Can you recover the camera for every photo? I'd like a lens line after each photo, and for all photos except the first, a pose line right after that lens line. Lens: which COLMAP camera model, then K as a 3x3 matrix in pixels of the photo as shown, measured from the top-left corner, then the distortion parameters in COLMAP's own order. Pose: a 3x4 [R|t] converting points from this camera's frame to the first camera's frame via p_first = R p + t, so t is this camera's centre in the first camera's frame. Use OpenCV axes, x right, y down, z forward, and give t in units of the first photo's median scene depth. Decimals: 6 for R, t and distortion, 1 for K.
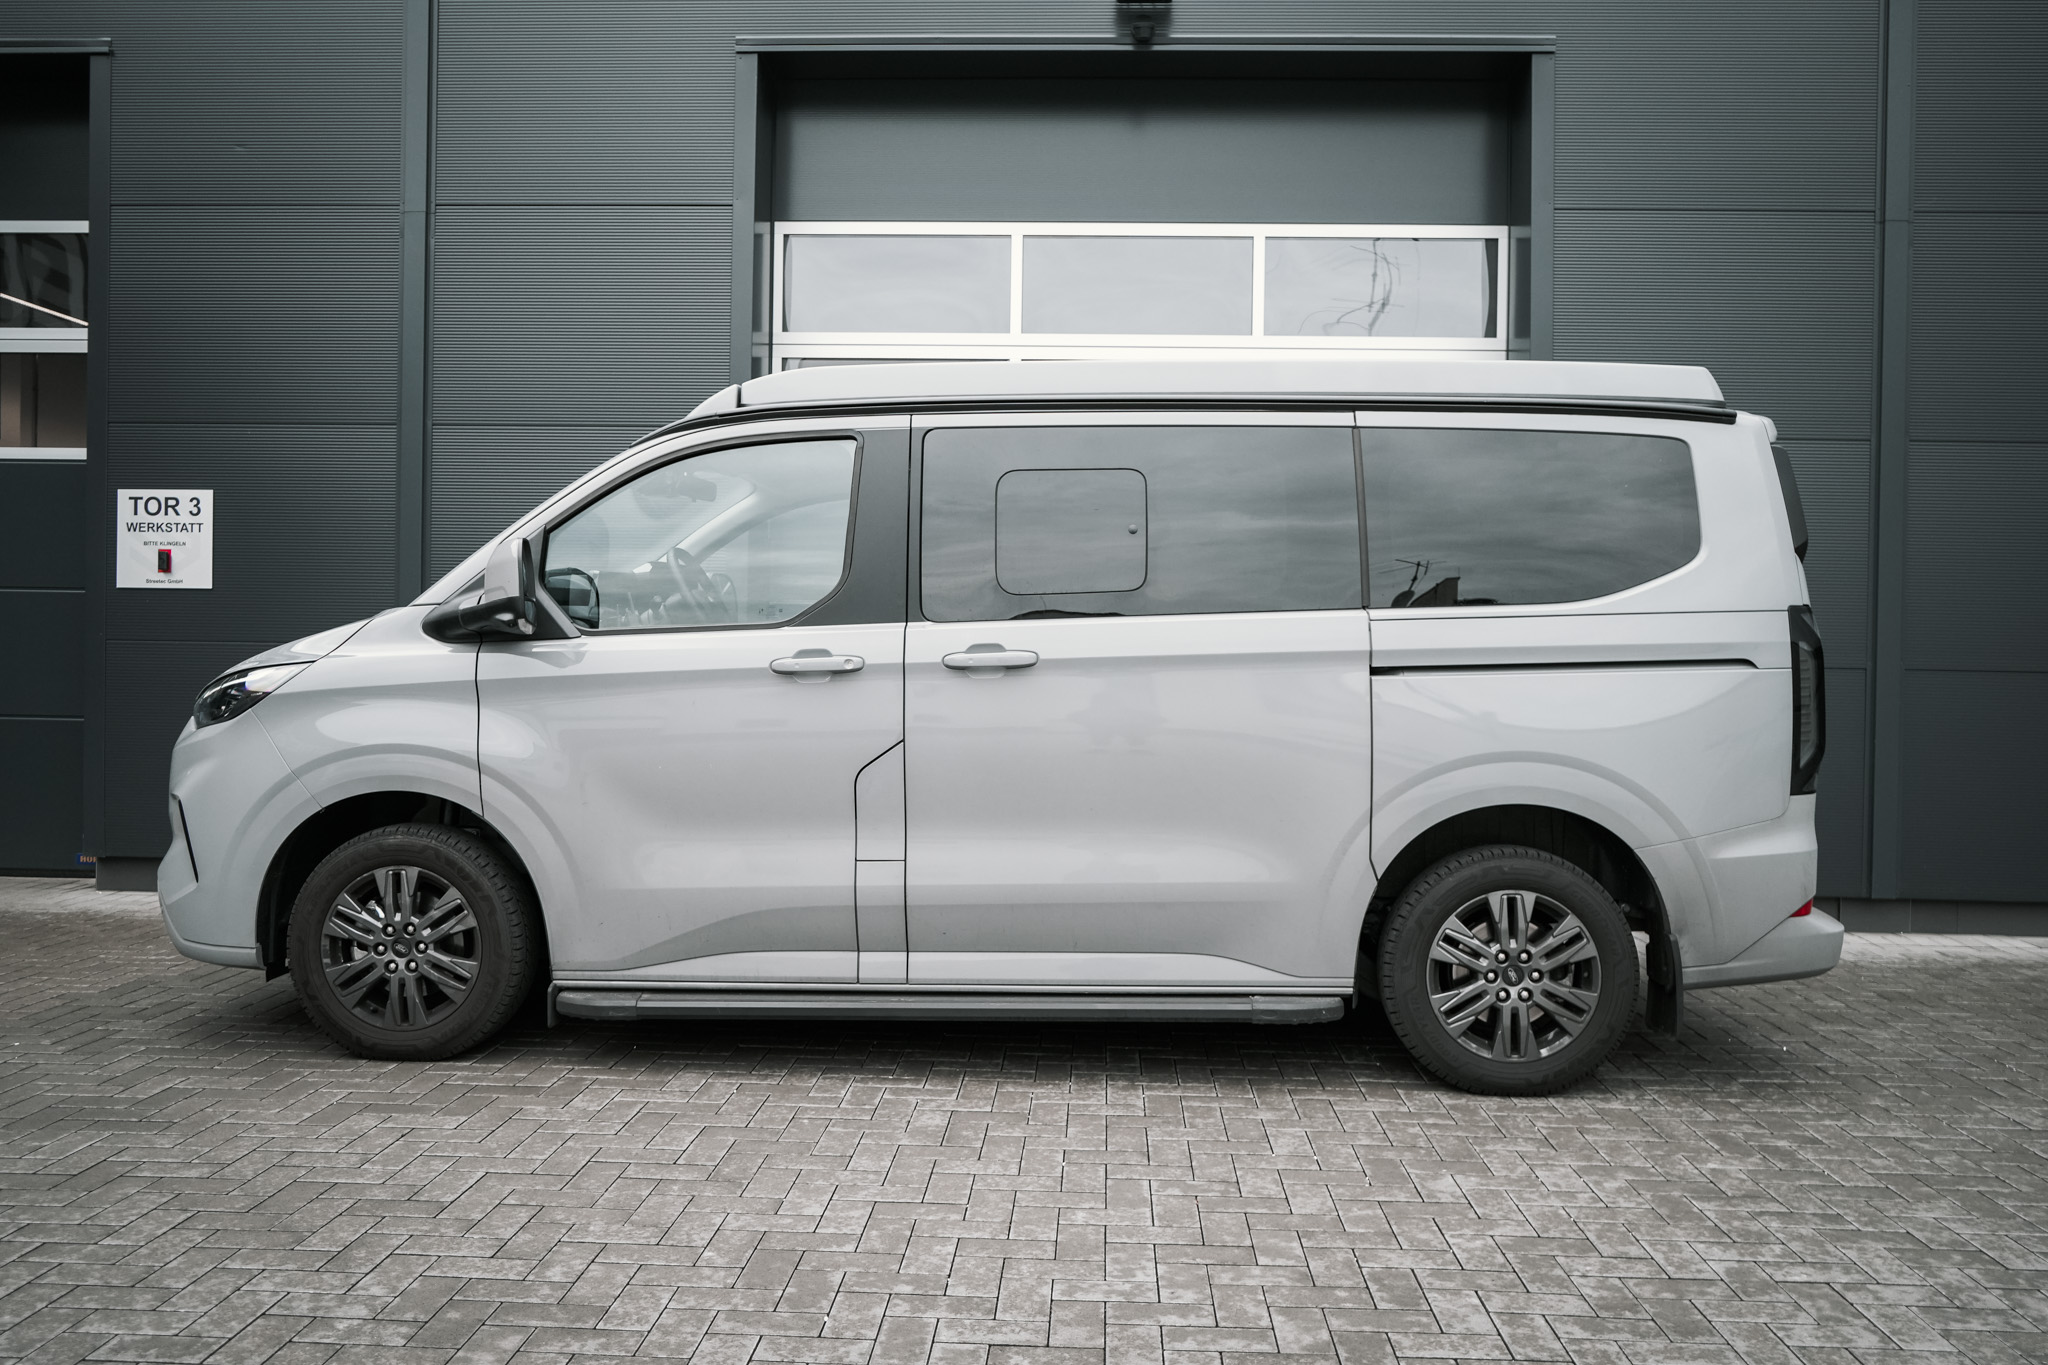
lens RADIAL K [[1621.4, 0, 1024.0], [0, 1621.4, 682.5], [0, 0, 1]] dist [-0.022664, -0.006471]
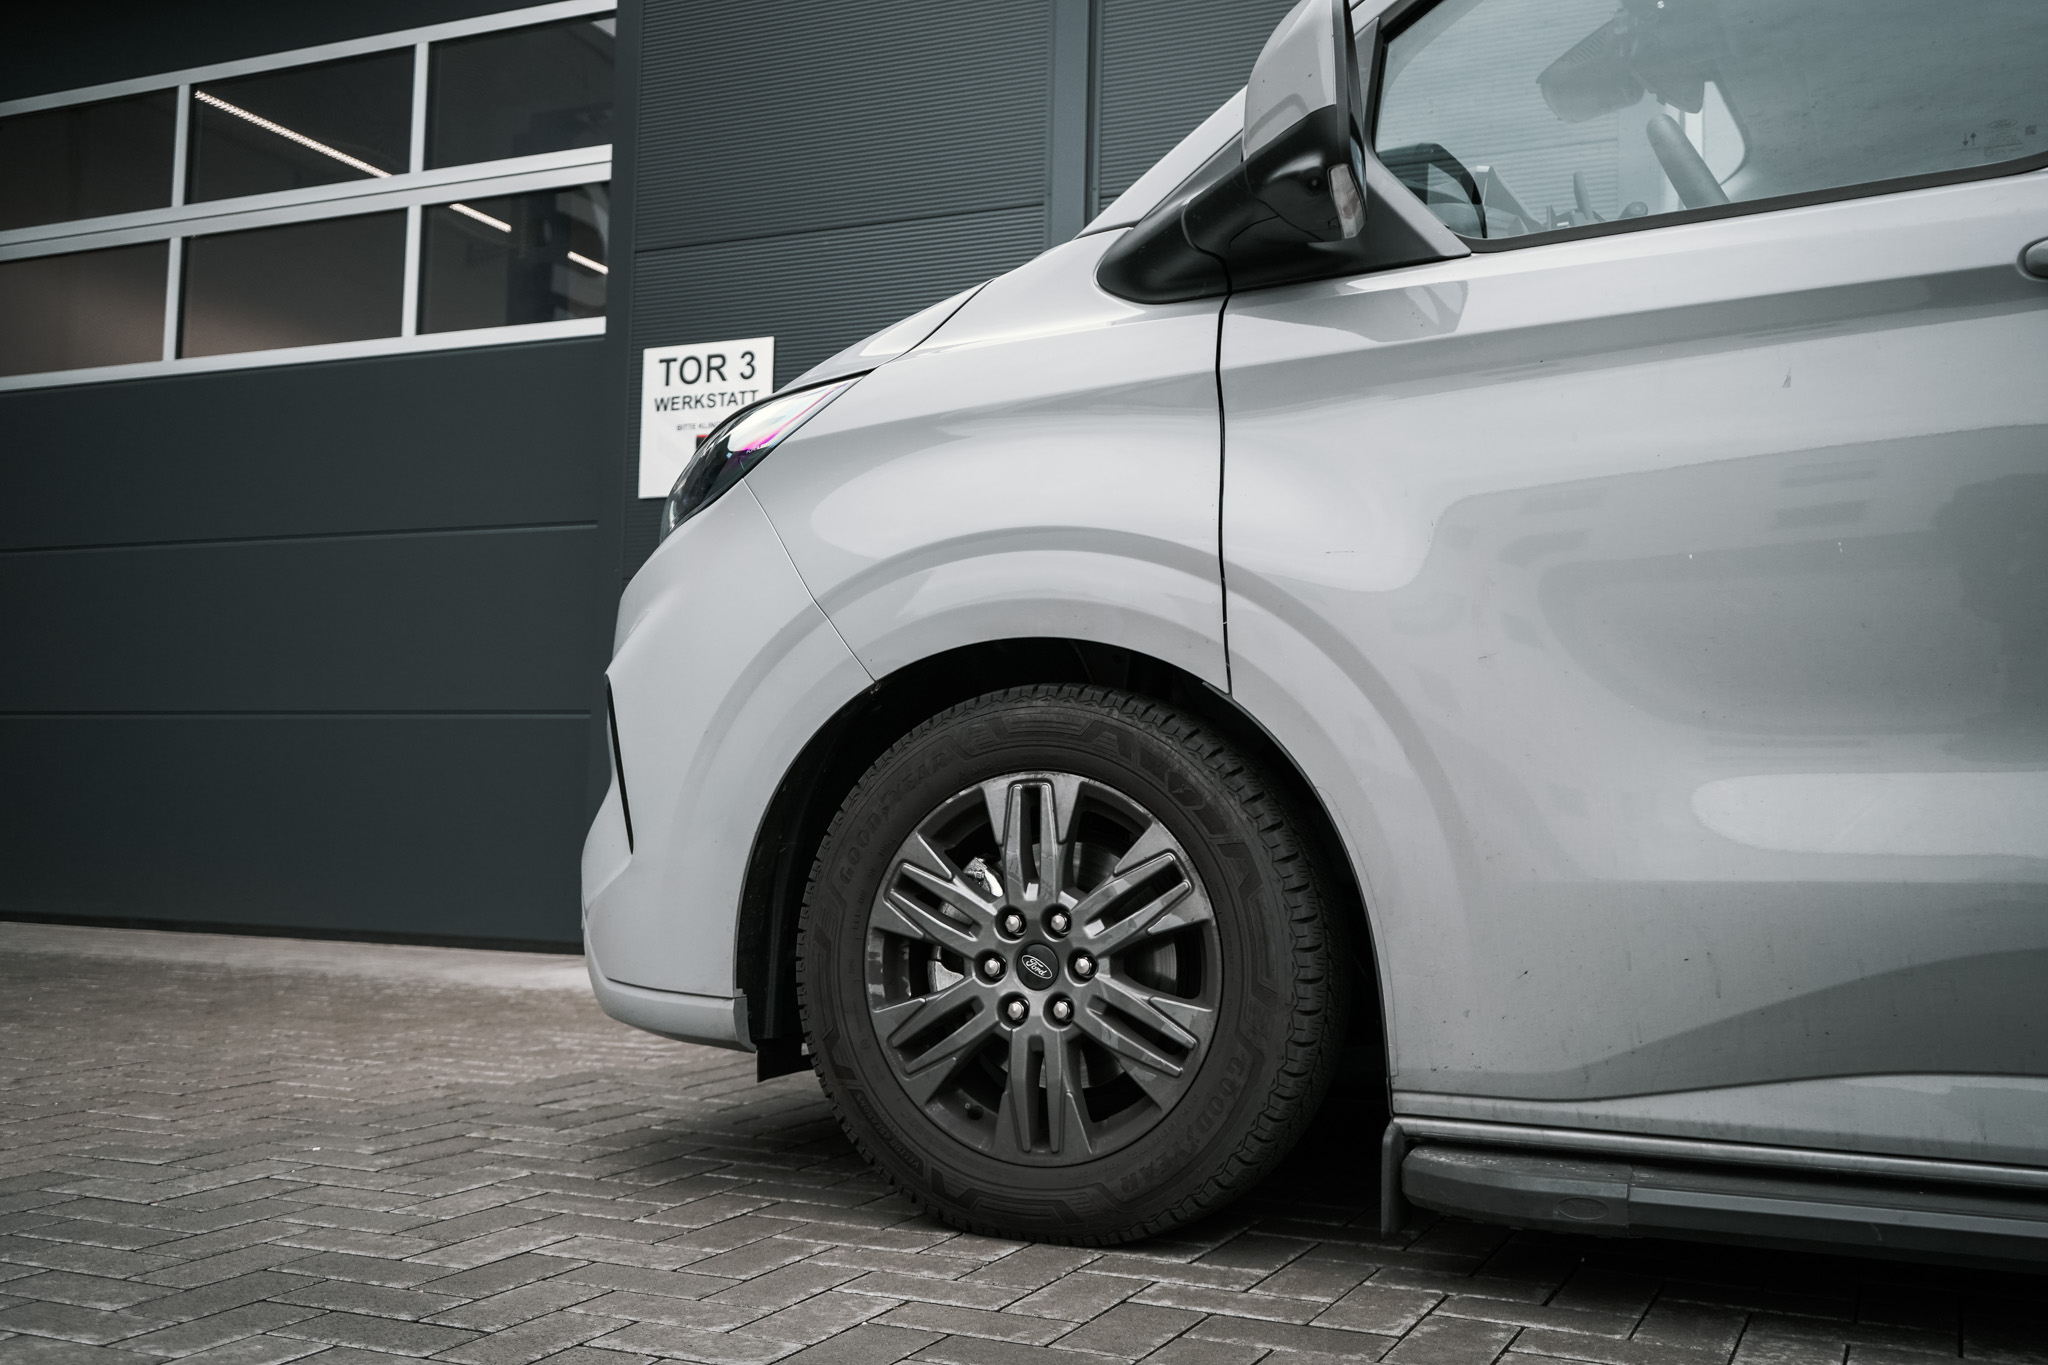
lens RADIAL K [[1921.8, 0, 1067.7], [0, 1921.8, 687.9], [0, 0, 1]] dist [0.001115, -0.004307]
pose [[0.938736, -0.012091, -0.344425, -0.203923], [-0.022008, 0.995242, -0.094920, 0.139626], [0.343934, 0.096685, 0.934003, 0.525600]]
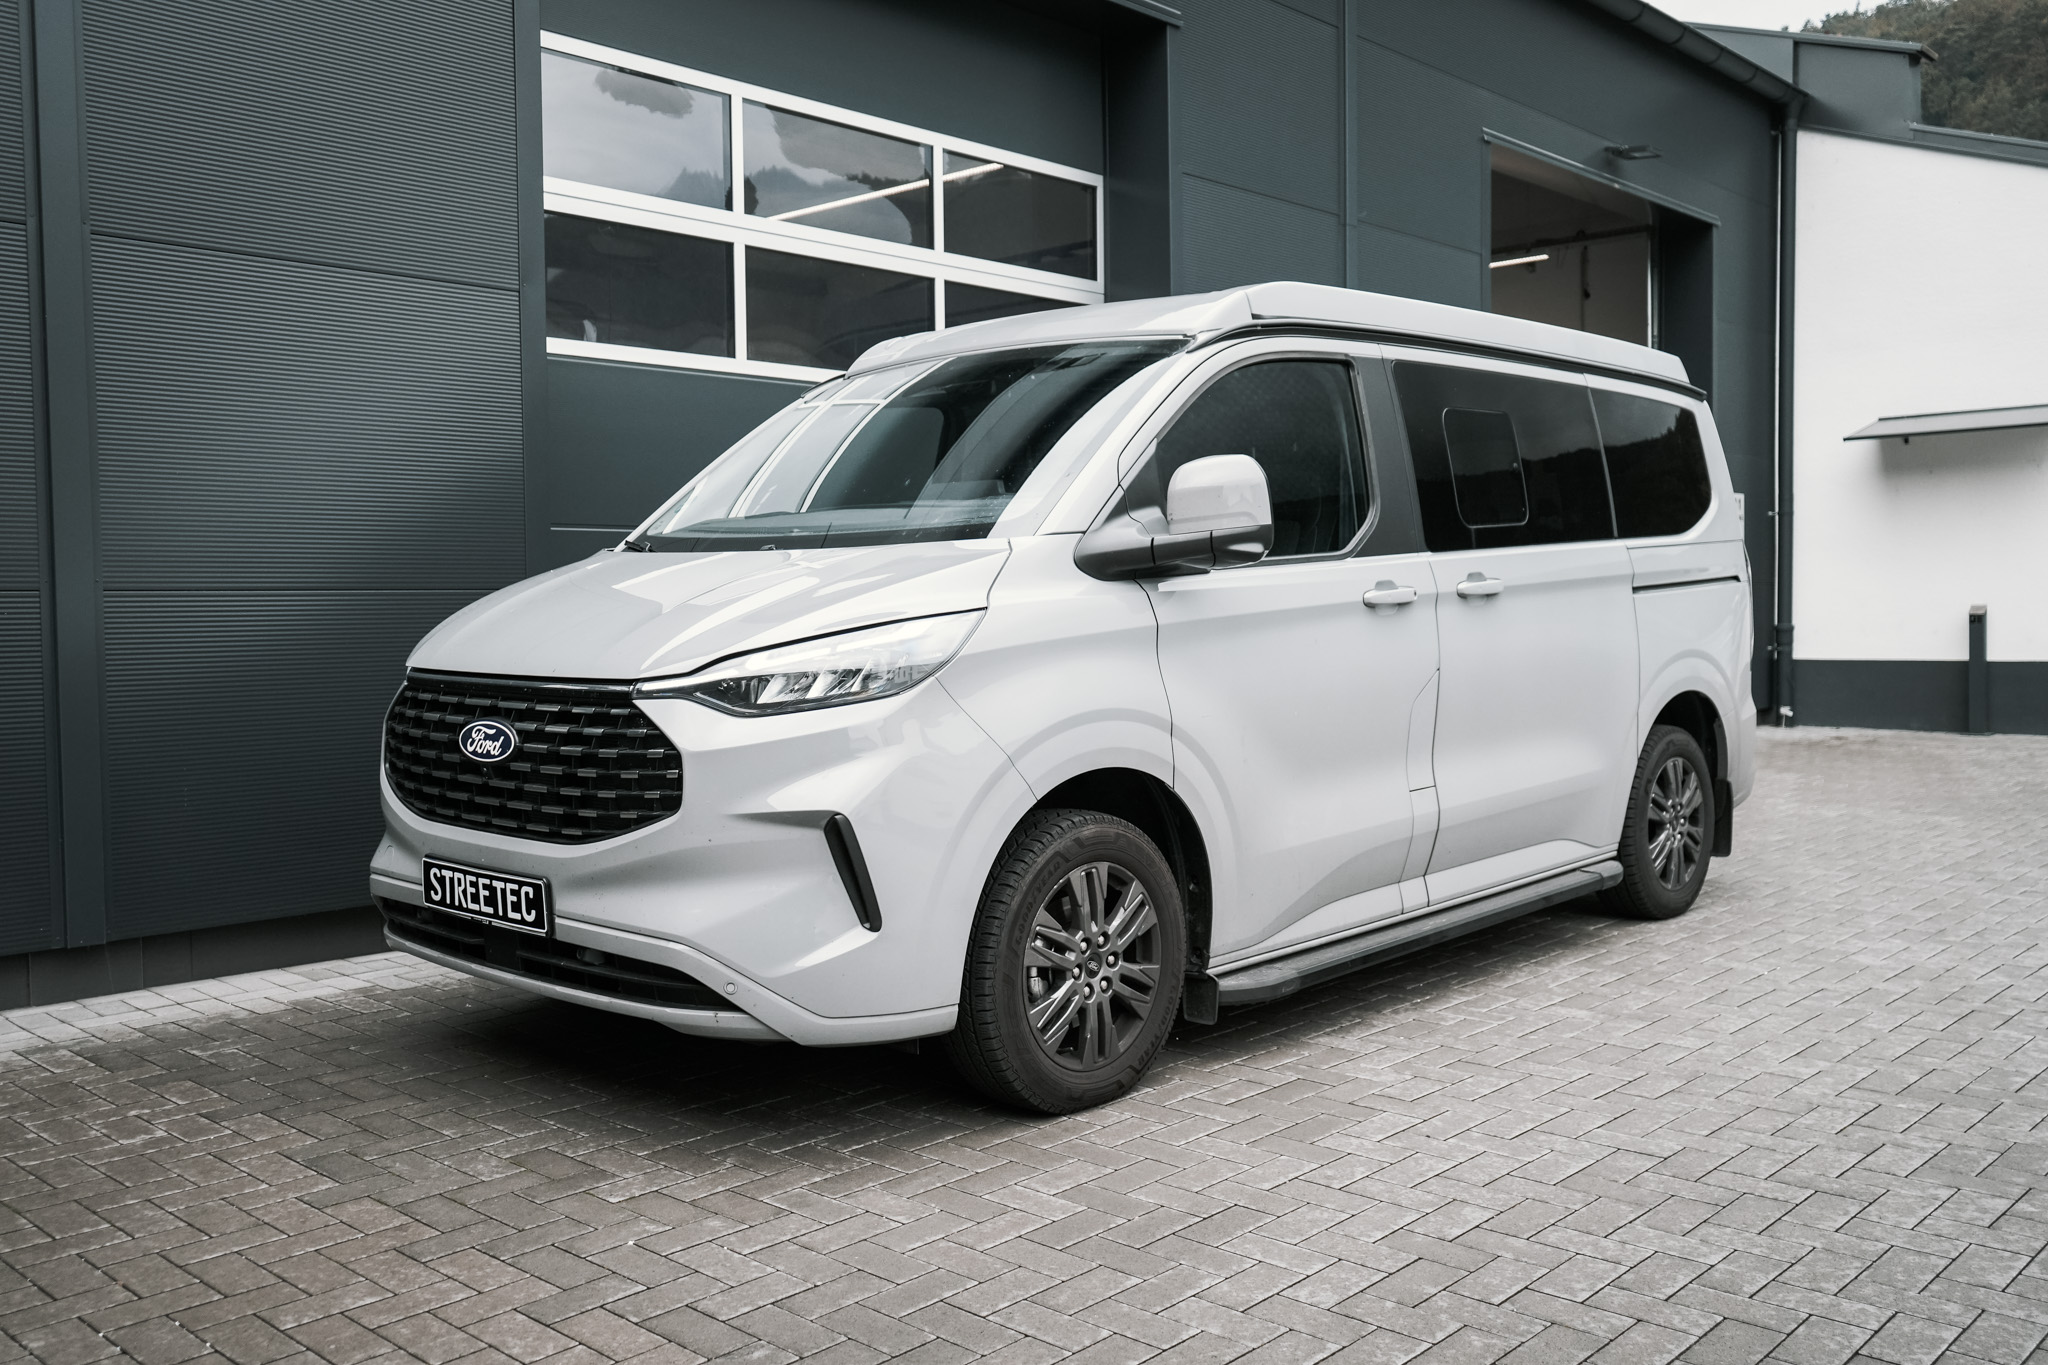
lens RADIAL K [[1812.3, 0, 1015.8], [0, 1812.3, 685.8], [0, 0, 1]] dist [-0.000736, 0.004084]
pose [[0.643475, -0.061228, 0.763014, -1.084706], [0.033795, 0.998096, 0.051591, -0.020287], [-0.764720, -0.007412, 0.644320, 0.457128]]
